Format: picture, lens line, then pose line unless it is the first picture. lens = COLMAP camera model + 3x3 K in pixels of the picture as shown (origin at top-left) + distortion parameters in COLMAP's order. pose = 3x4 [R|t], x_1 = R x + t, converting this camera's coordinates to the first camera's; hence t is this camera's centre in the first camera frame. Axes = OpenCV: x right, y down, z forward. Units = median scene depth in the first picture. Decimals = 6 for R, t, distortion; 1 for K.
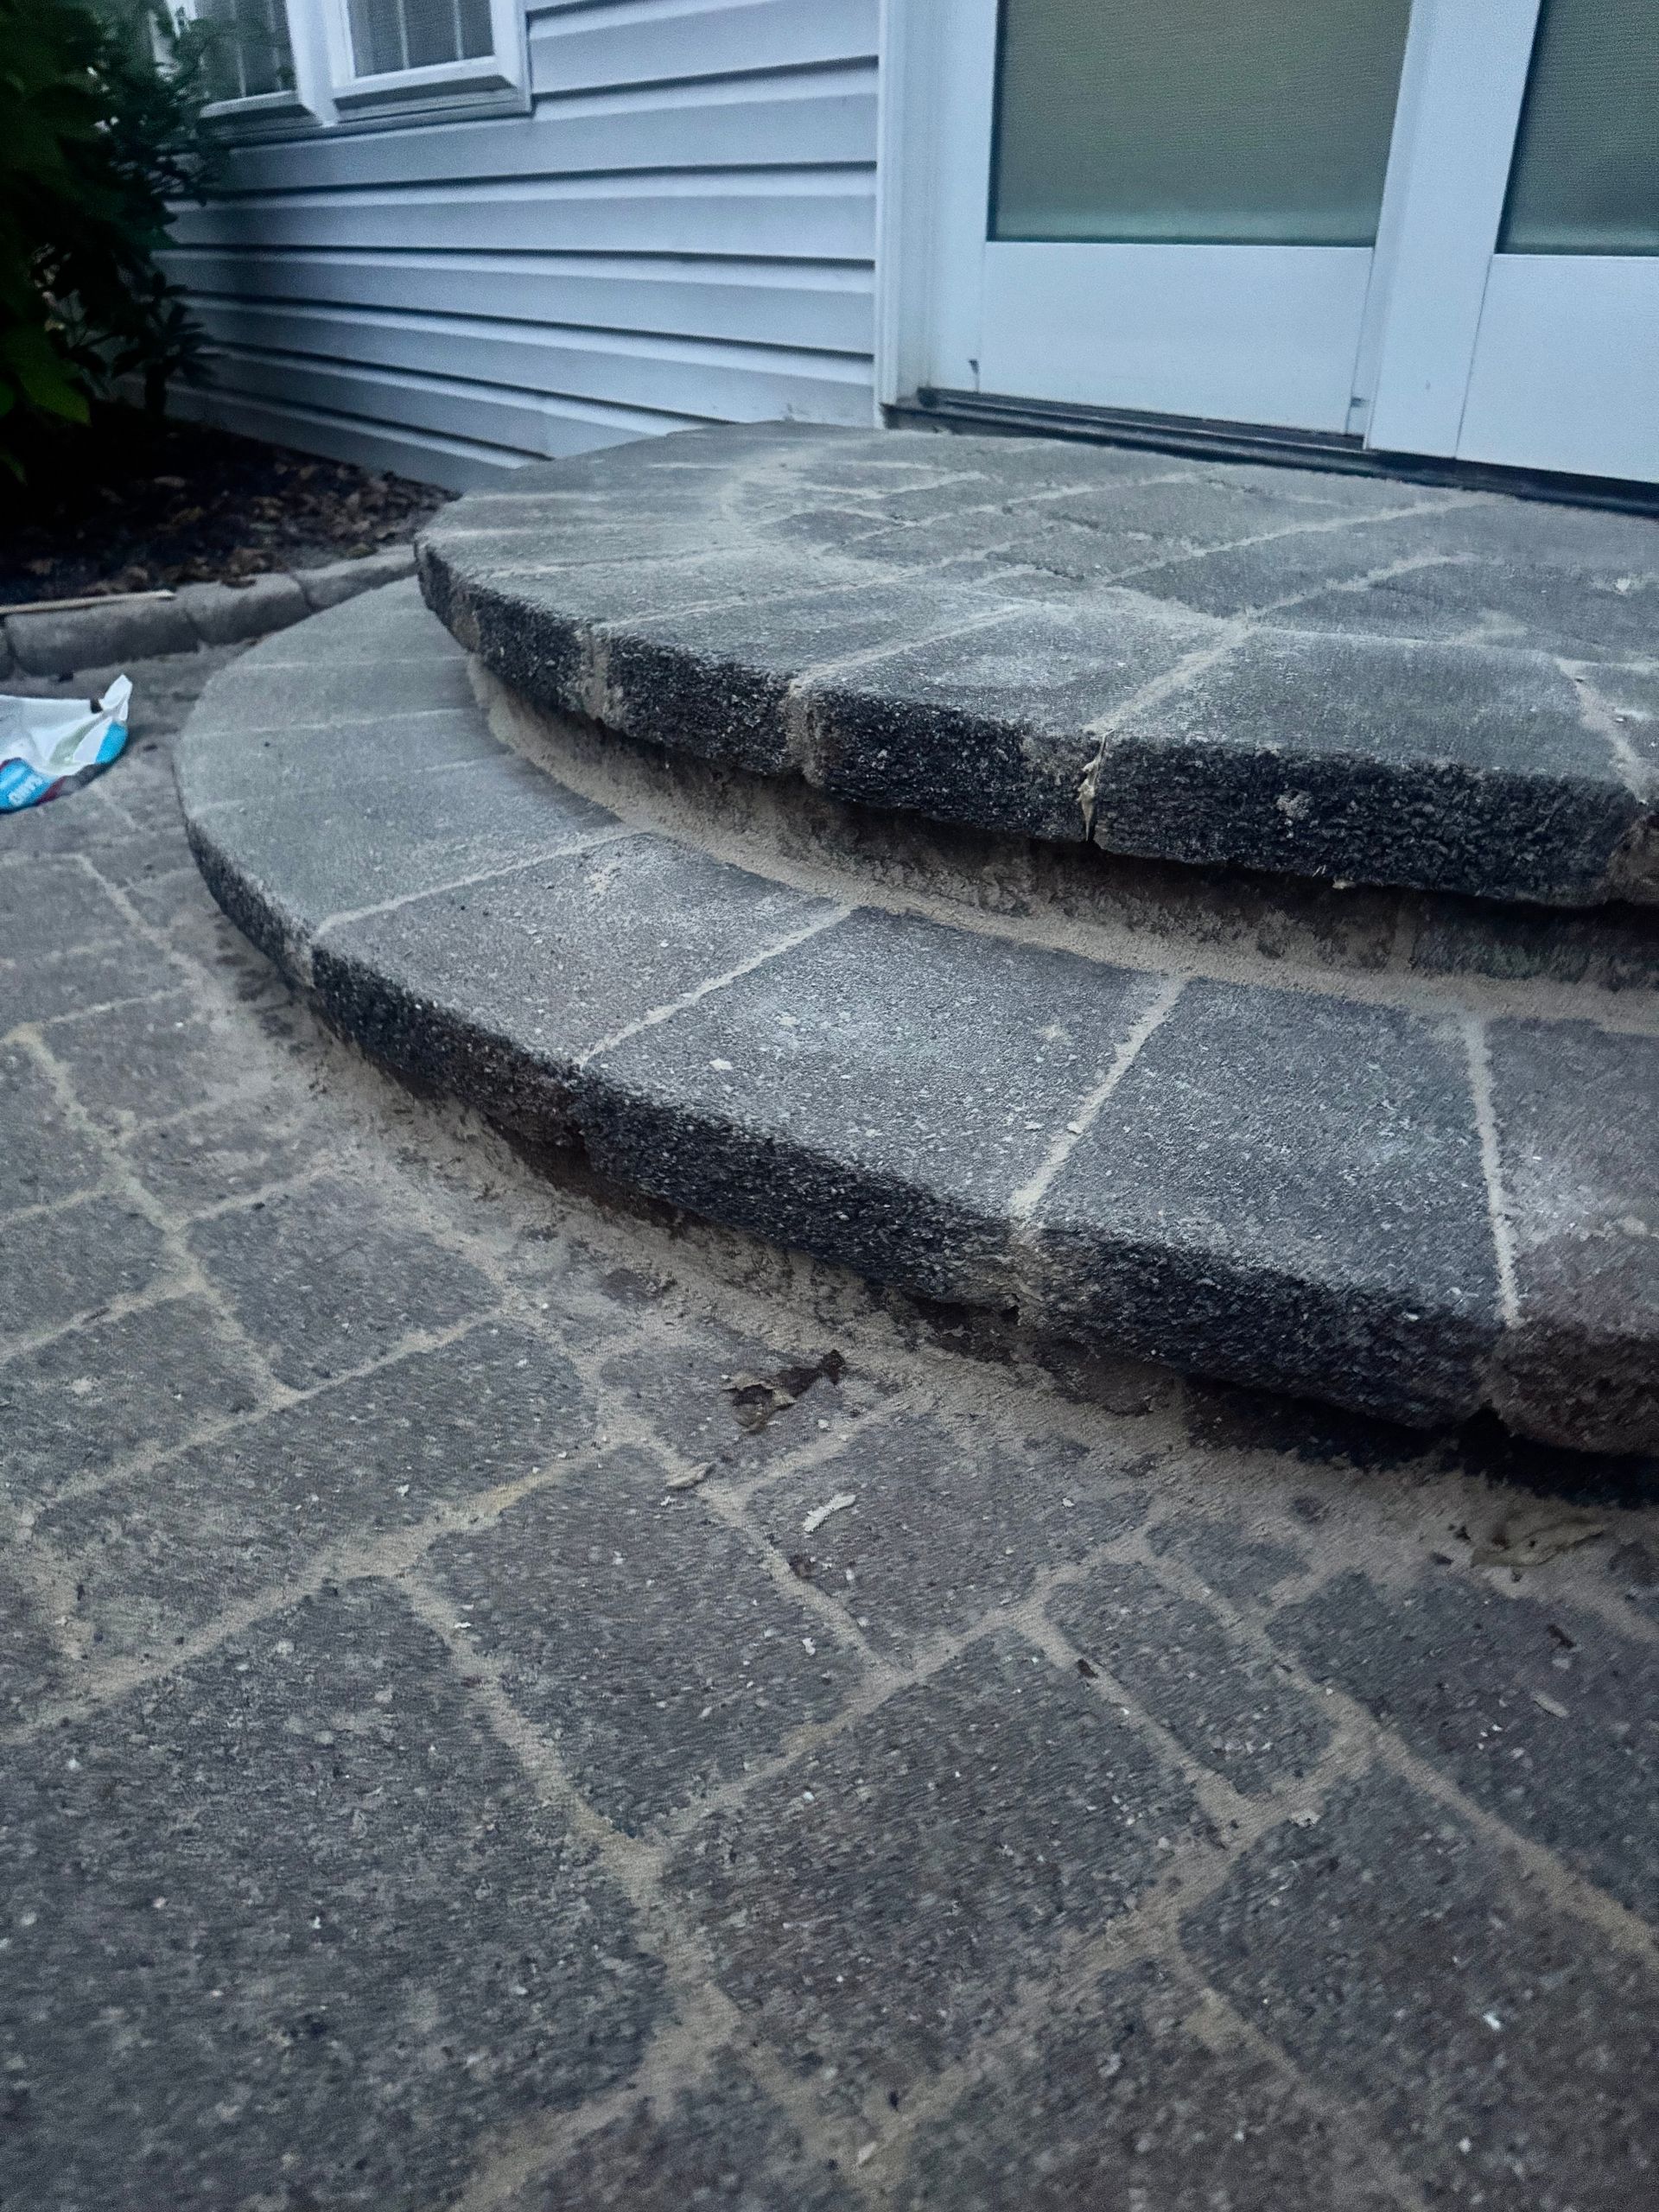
lens RADIAL K [[1656.9, 0, 829.5], [0, 1656.9, 1106.0], [0, 0, 1]] dist [0.030123, -0.016660]
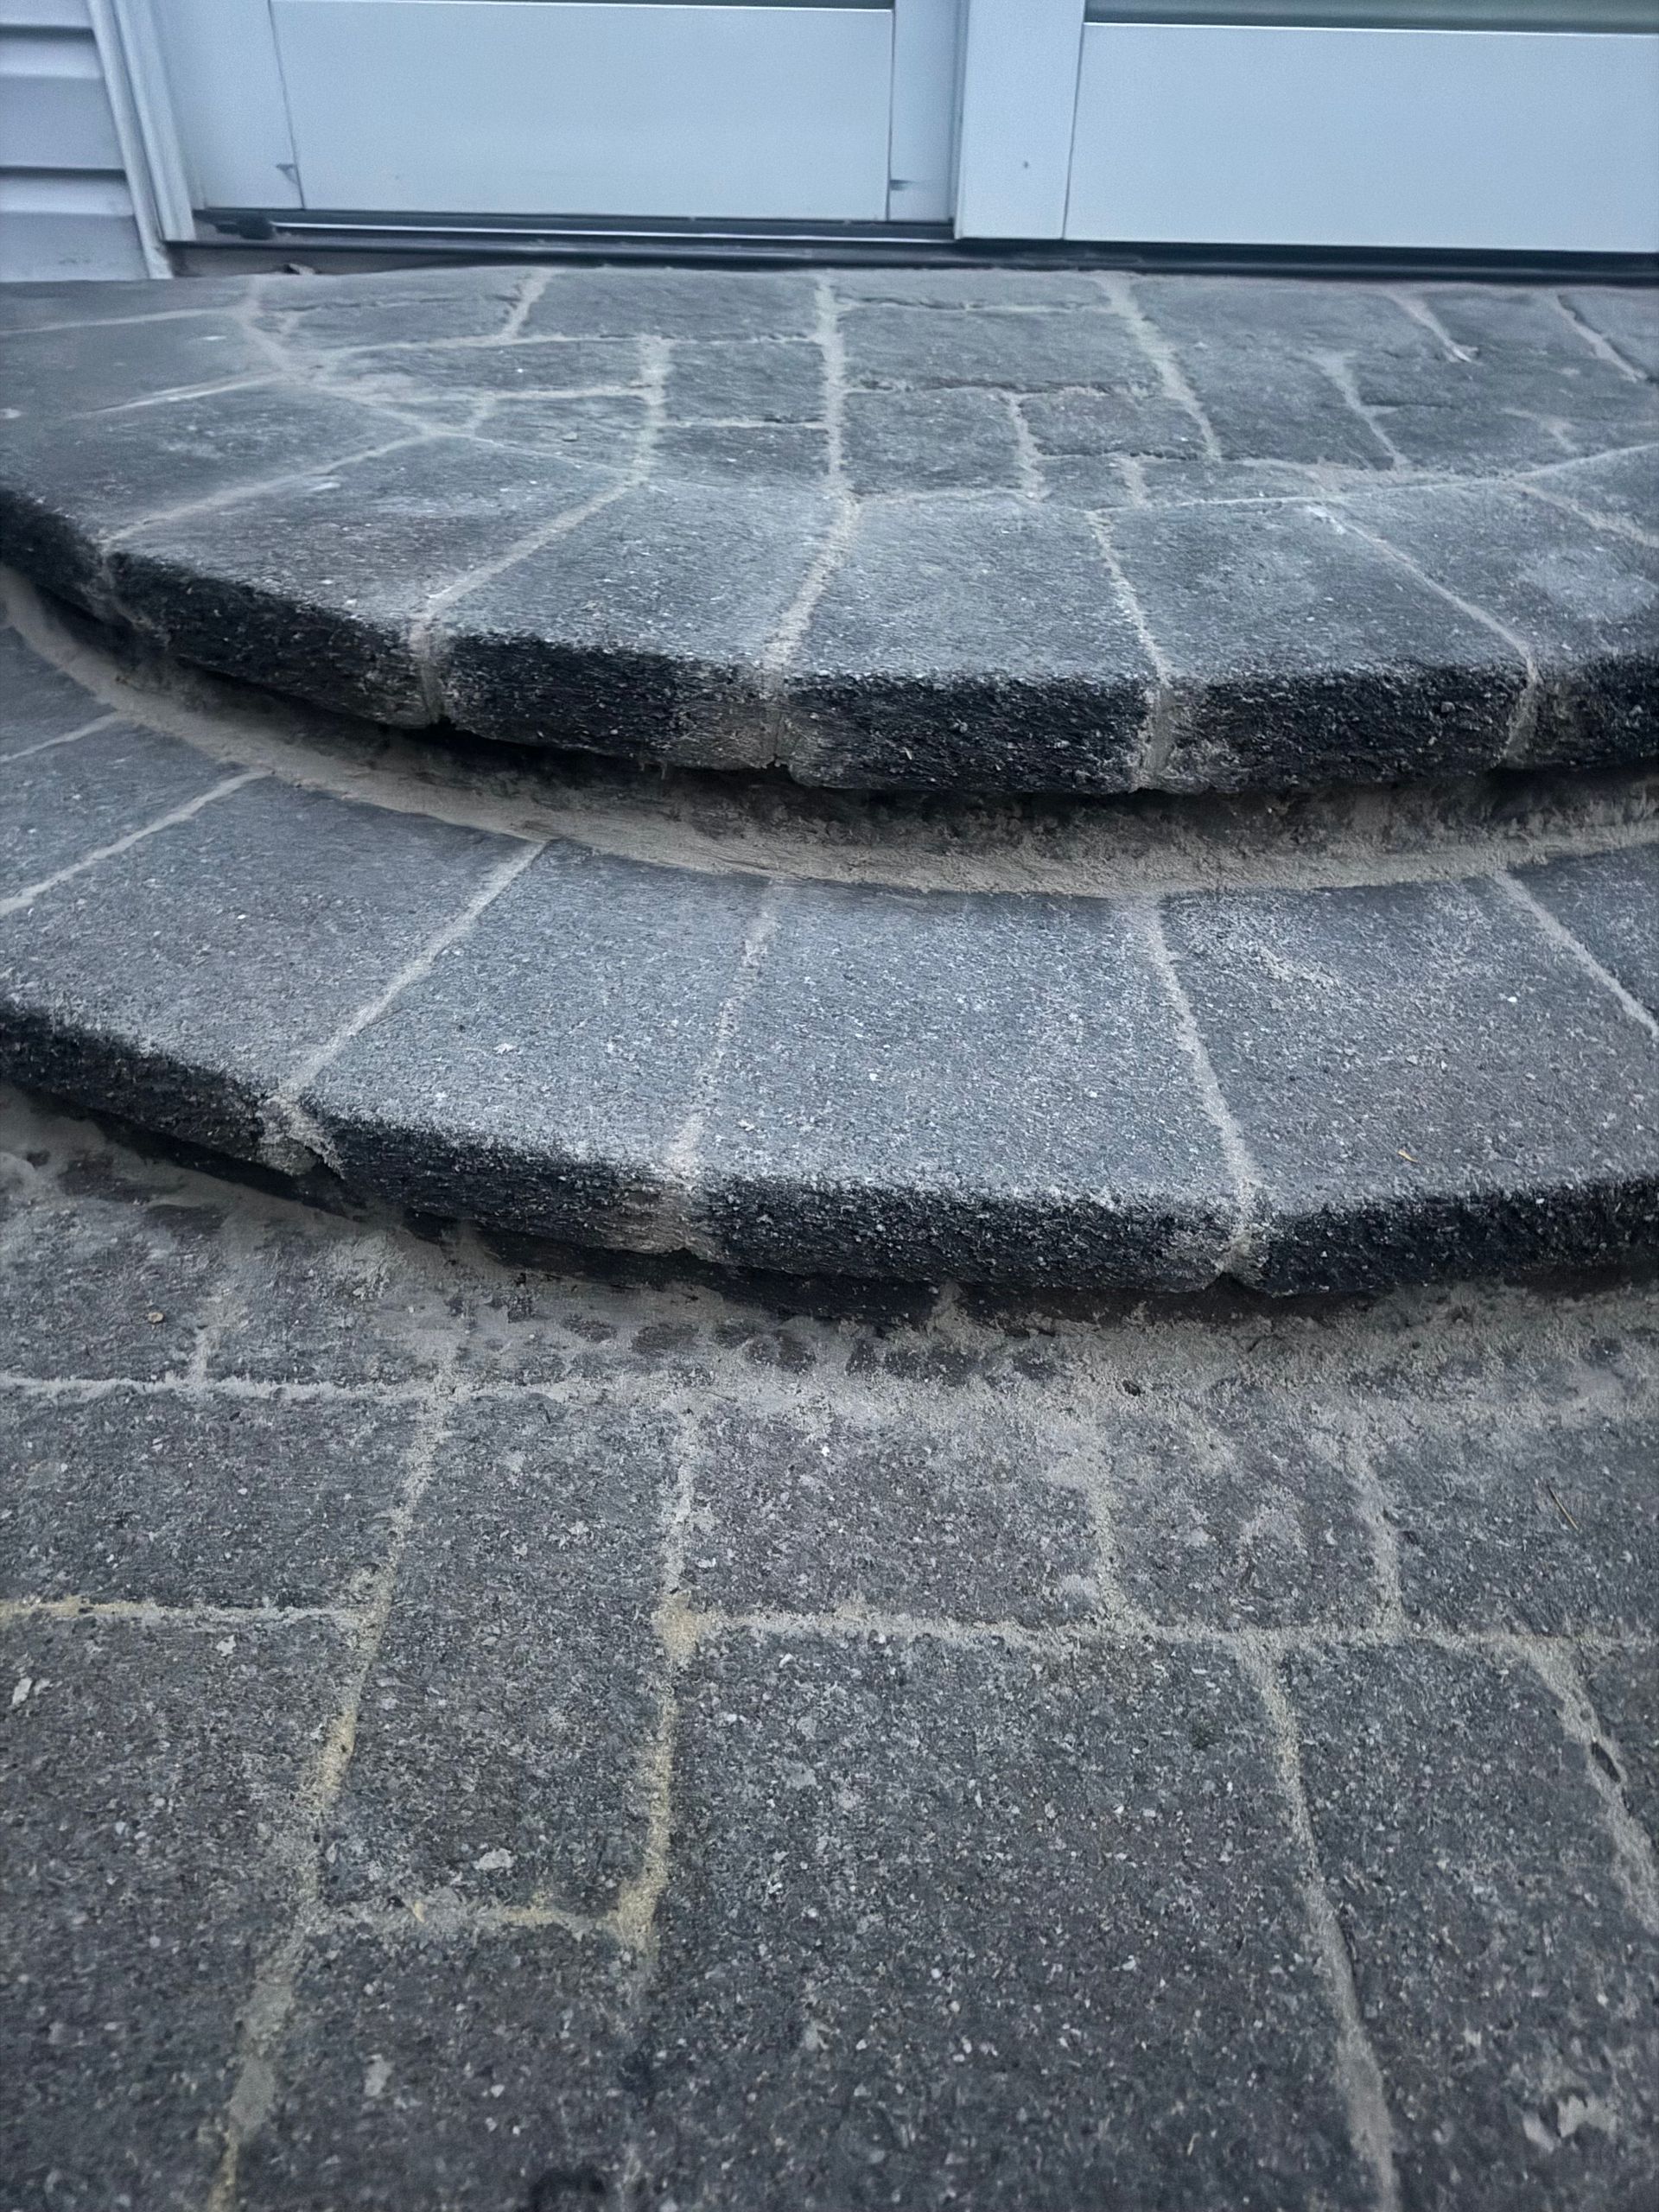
lens RADIAL K [[1576.4, 0, 829.5], [0, 1576.4, 1106.0], [0, 0, 1]] dist [0.063534, -0.067142]
pose [[0.593508, -0.492617, 0.636456, -0.738977], [0.364039, 0.869593, 0.333592, -0.387627], [-0.717791, 0.033705, 0.695442, 0.566347]]
